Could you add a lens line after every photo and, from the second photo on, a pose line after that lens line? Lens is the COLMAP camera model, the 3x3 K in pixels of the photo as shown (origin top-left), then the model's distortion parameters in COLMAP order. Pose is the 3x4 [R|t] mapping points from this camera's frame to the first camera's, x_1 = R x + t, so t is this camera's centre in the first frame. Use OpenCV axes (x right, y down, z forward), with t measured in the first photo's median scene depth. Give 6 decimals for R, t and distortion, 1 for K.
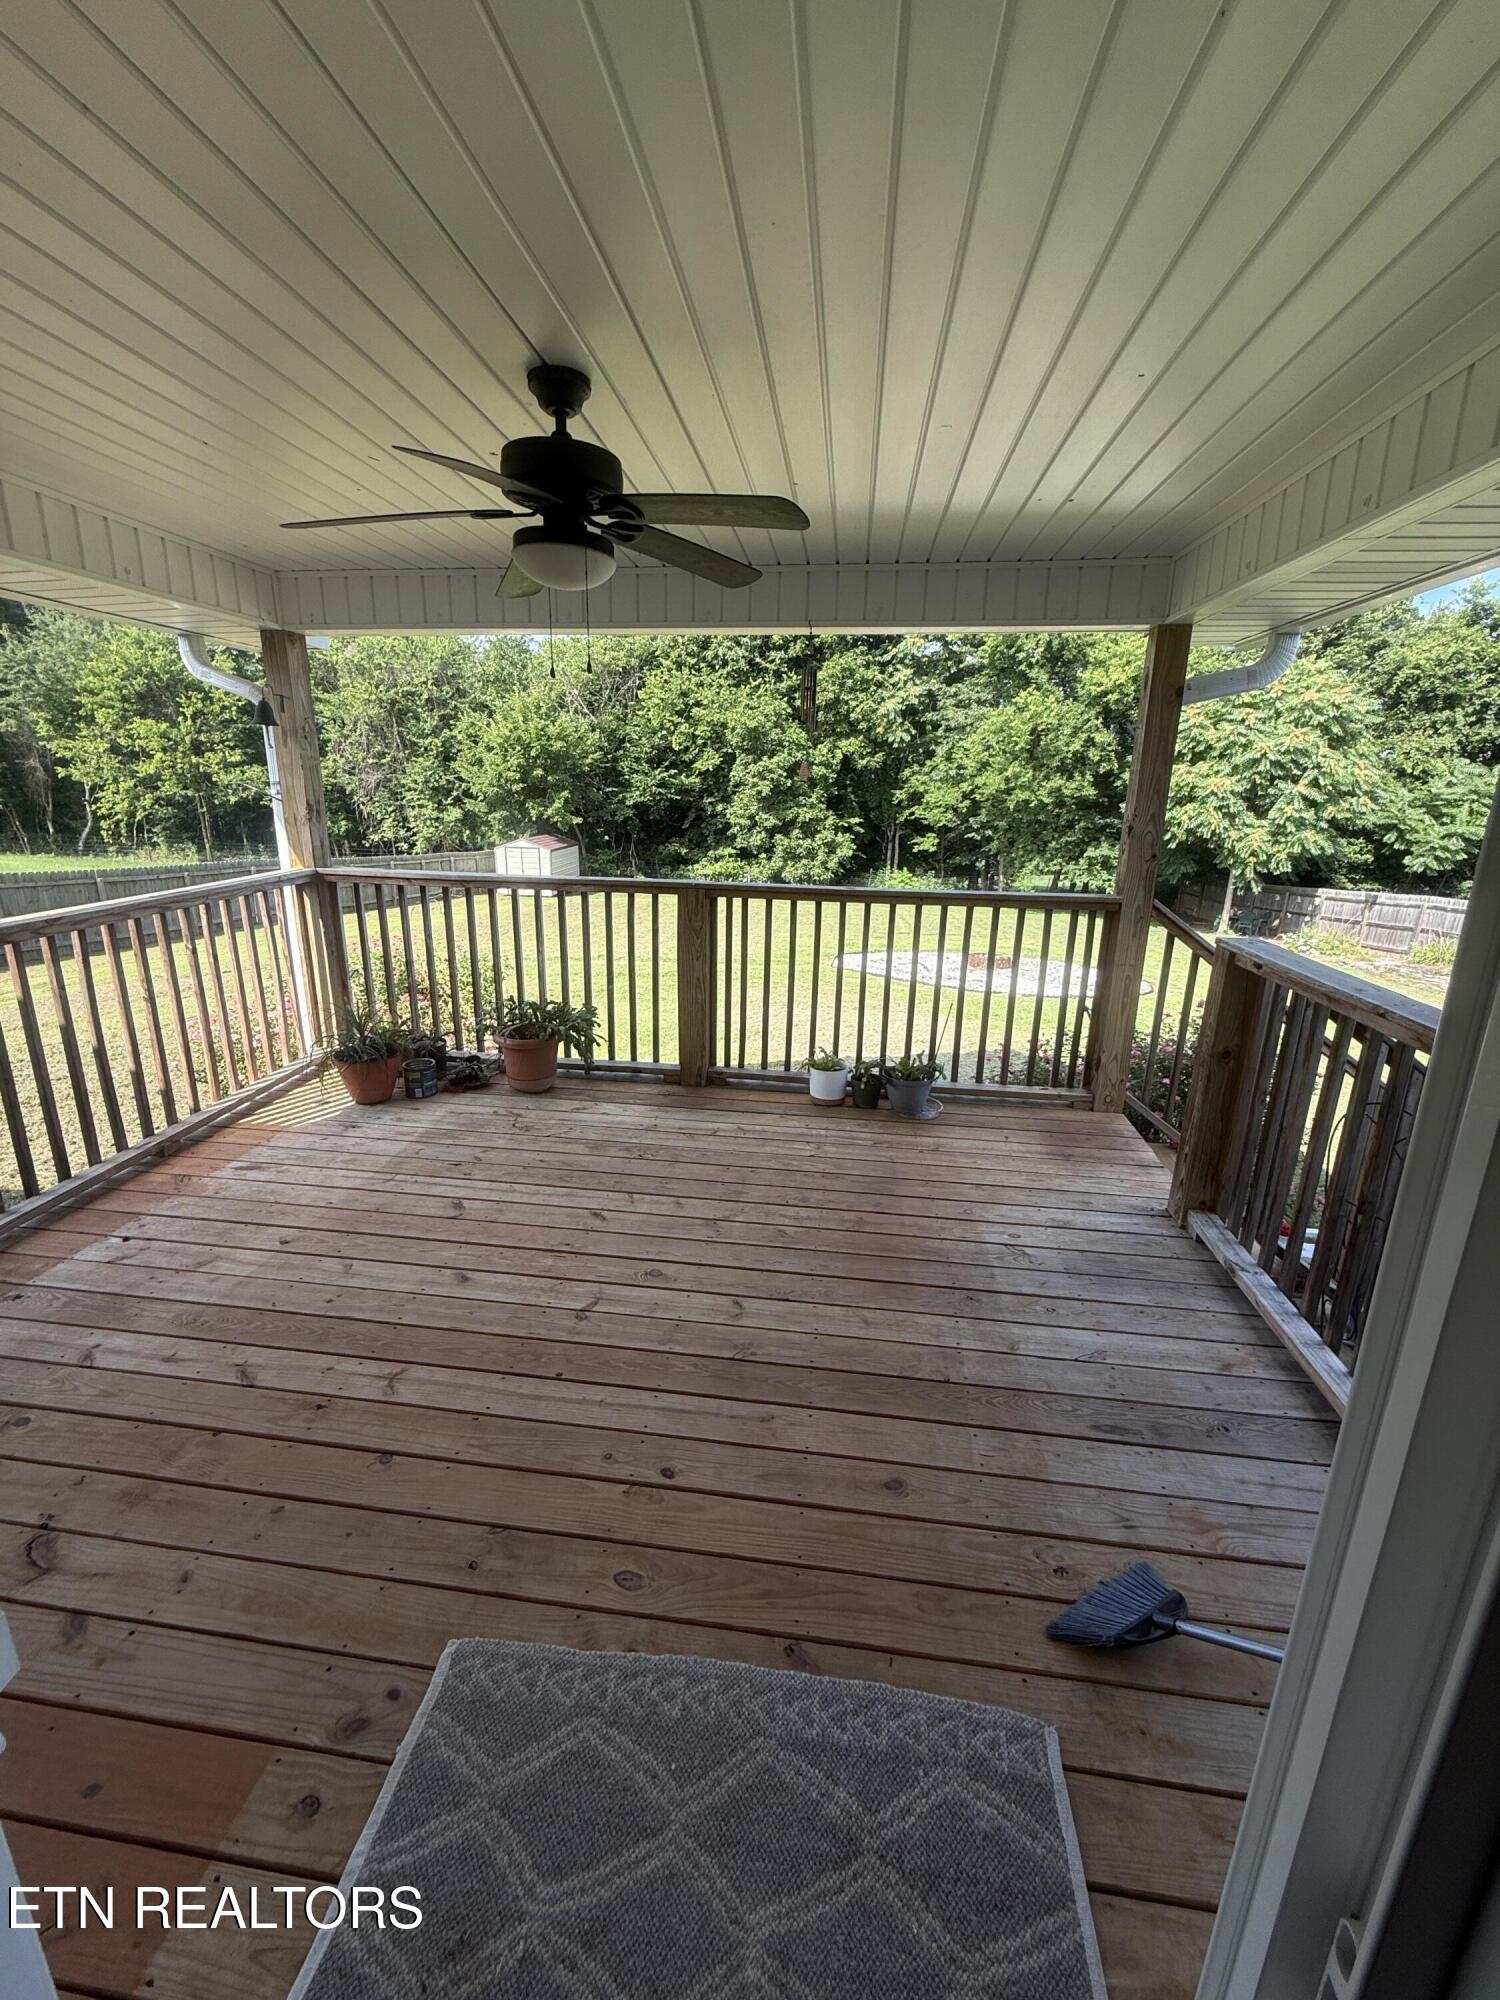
lens RADIAL K [[799.6, 0, 750.0], [0, 799.6, 1000.0], [0, 0, 1]] dist [-0.001235, -0.000158]
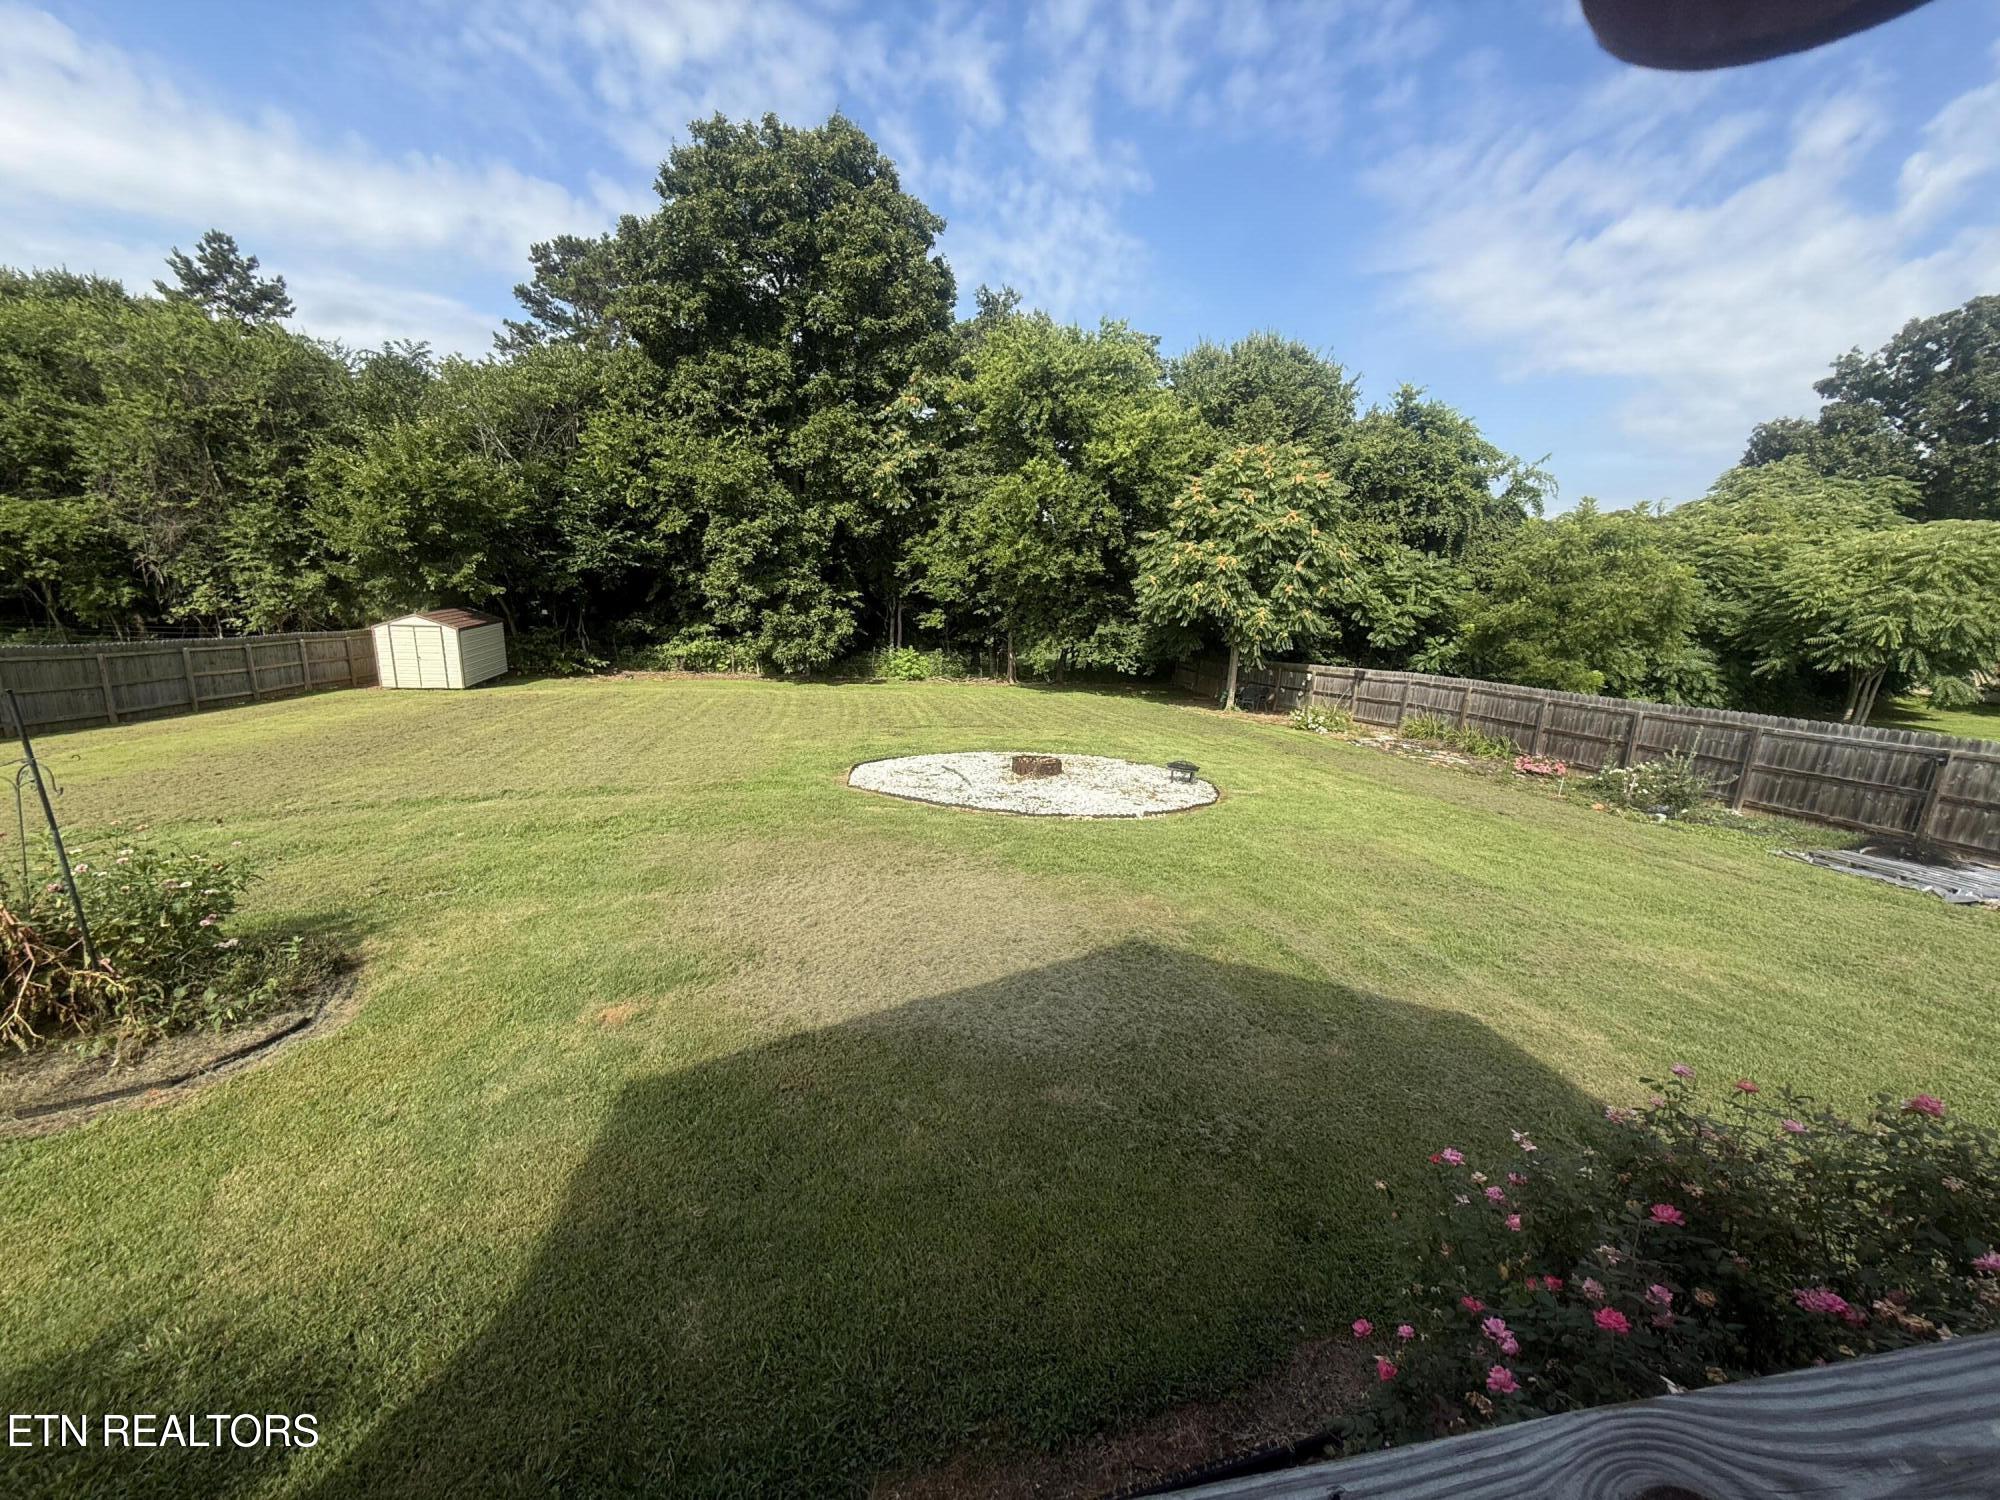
lens RADIAL K [[799.6, 0, 1000.0], [0, 799.6, 750.0], [0, 0, 1]] dist [-0.001235, -0.000158]
pose [[0.949594, -0.050049, 0.309460, 0.000998], [0.057985, 0.998181, -0.016496, -0.027362], [-0.308072, 0.033608, 0.950769, 0.109261]]
